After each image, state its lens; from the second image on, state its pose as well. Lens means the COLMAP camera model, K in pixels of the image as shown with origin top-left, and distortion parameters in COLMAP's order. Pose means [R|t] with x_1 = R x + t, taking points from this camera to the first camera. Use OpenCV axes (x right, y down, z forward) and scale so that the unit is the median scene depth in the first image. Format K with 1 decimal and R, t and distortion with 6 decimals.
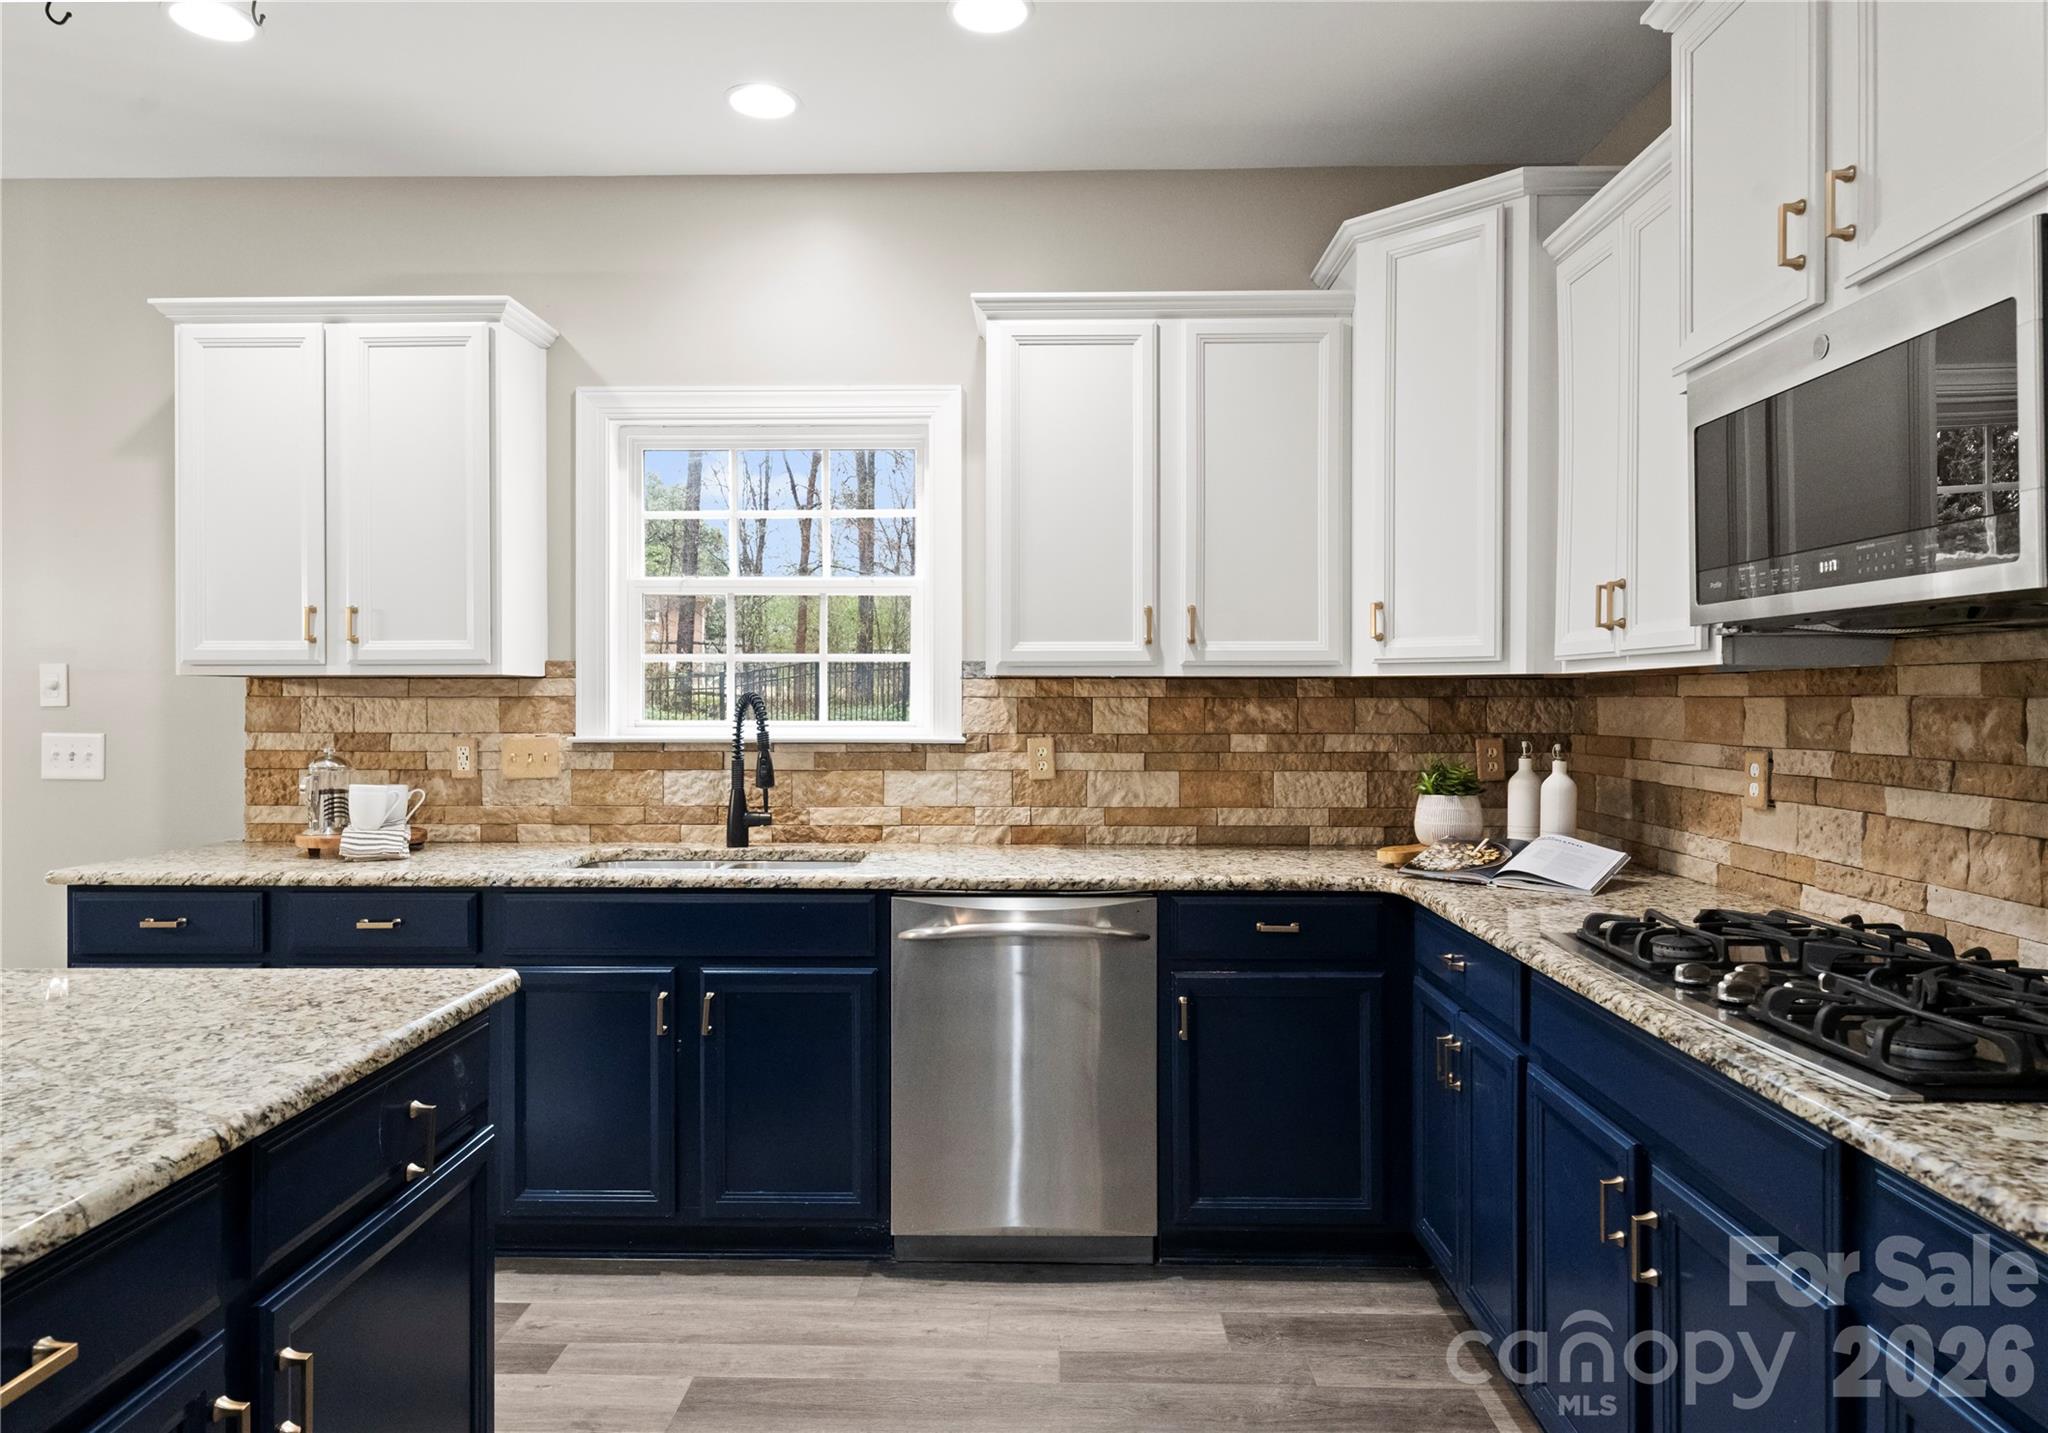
lens RADIAL K [[1300.9, 0, 1024.8], [0, 1300.9, 701.7], [0, 0, 1]] dist [0.003215, 0.001371]
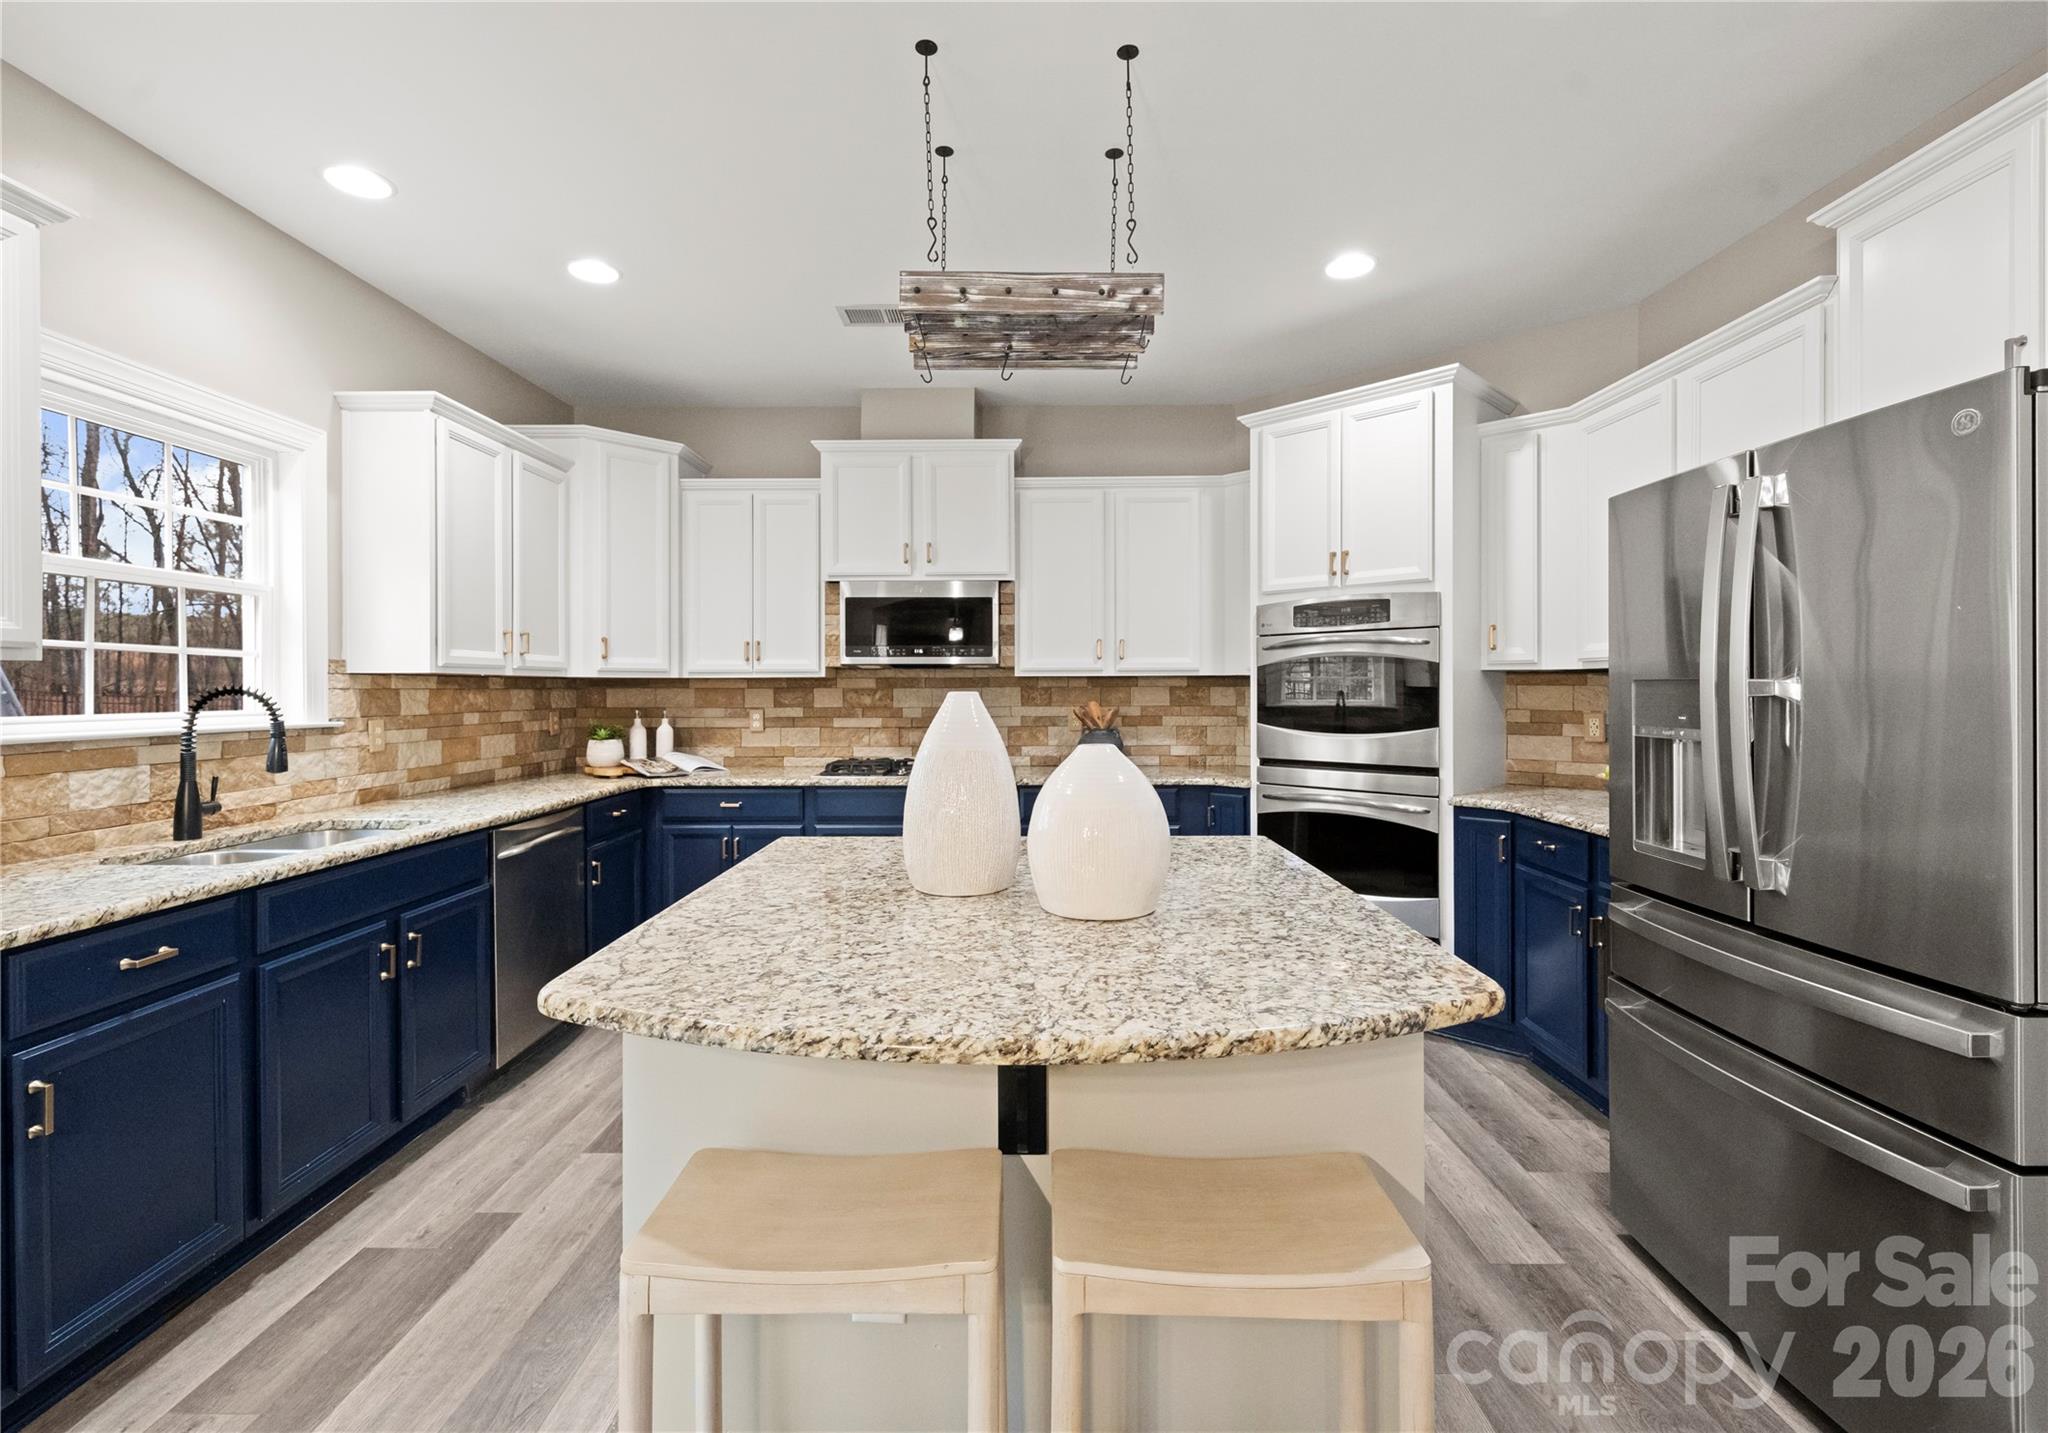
lens RADIAL K [[922.6, 0, 1026.9], [0, 922.6, 691.0], [0, 0, 1]] dist [-0.001097, -0.000115]
pose [[-0.016746, -0.004011, 0.999852, -0.935575], [0.003682, 0.999985, 0.004074, -0.002606], [-0.999853, 0.003750, -0.016731, 0.370627]]
